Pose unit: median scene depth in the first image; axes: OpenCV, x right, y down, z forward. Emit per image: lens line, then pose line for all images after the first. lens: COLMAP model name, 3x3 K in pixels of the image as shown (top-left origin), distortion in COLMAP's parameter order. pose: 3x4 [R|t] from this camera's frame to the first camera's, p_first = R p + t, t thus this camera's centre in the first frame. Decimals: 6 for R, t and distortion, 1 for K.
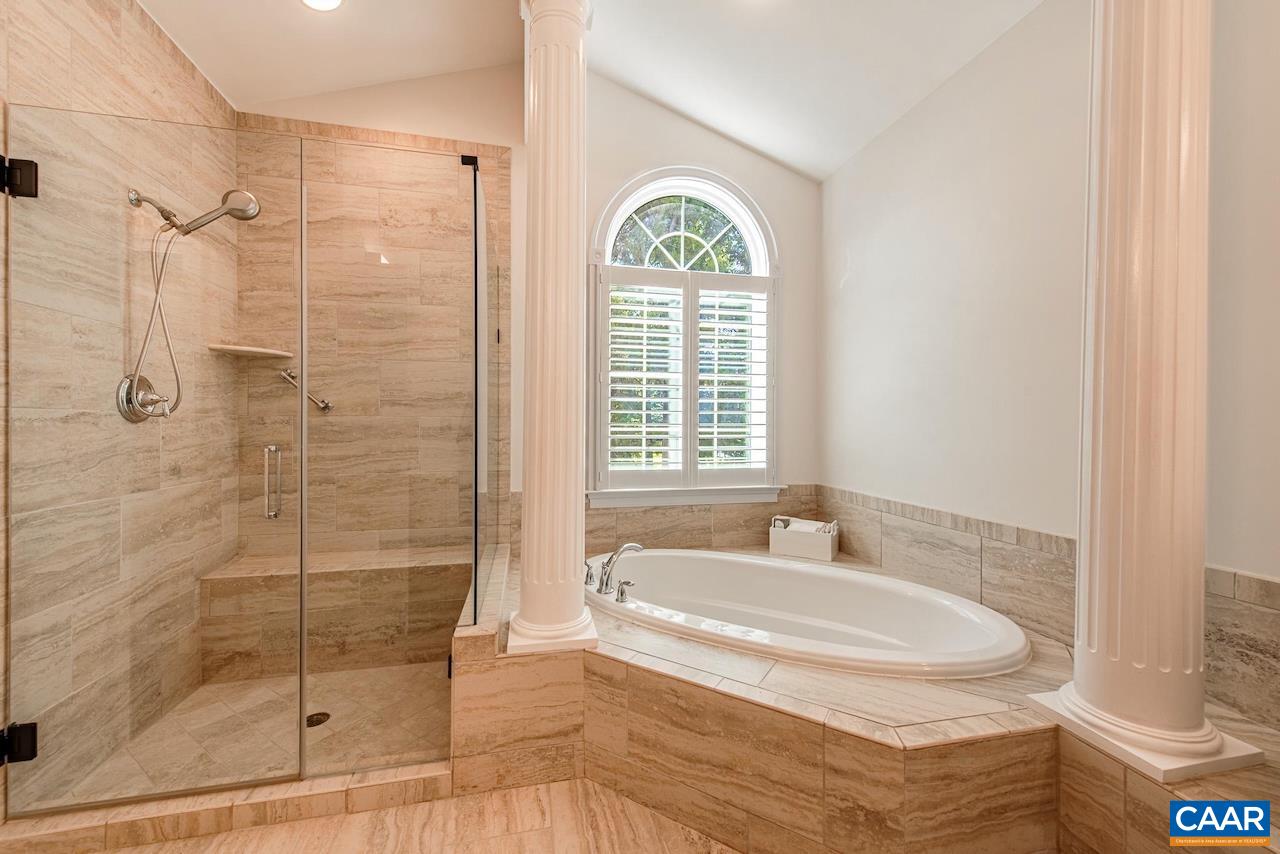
lens RADIAL K [[502.6, 0, 639.3], [0, 502.6, 425.8], [0, 0, 1]] dist [0.013325, -0.003575]
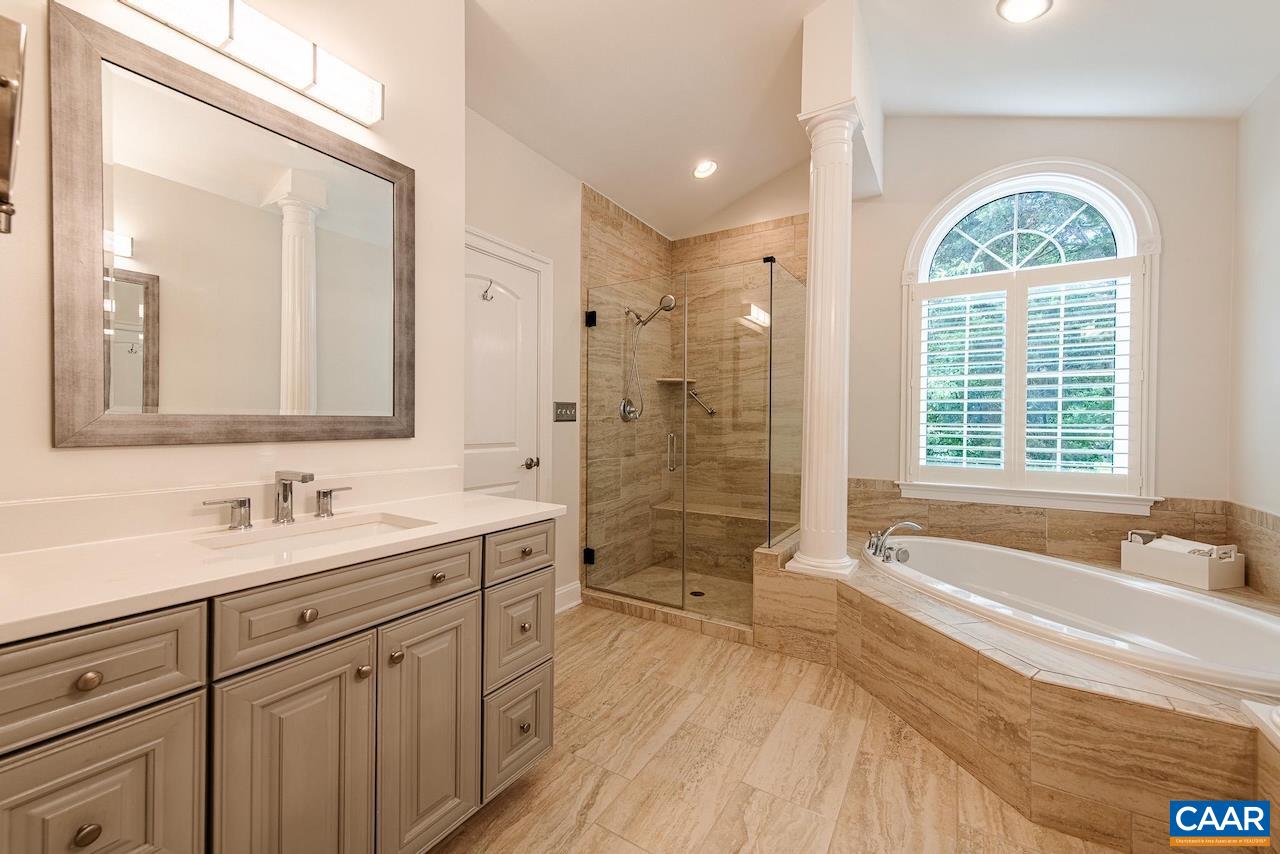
lens RADIAL K [[502.6, 0, 639.3], [0, 502.6, 425.8], [0, 0, 1]] dist [0.013325, -0.003575]
pose [[0.707693, 0.006443, -0.706491, 0.498592], [-0.007375, 0.999971, 0.001733, 0.005859], [0.706481, 0.003984, 0.707720, -0.415191]]
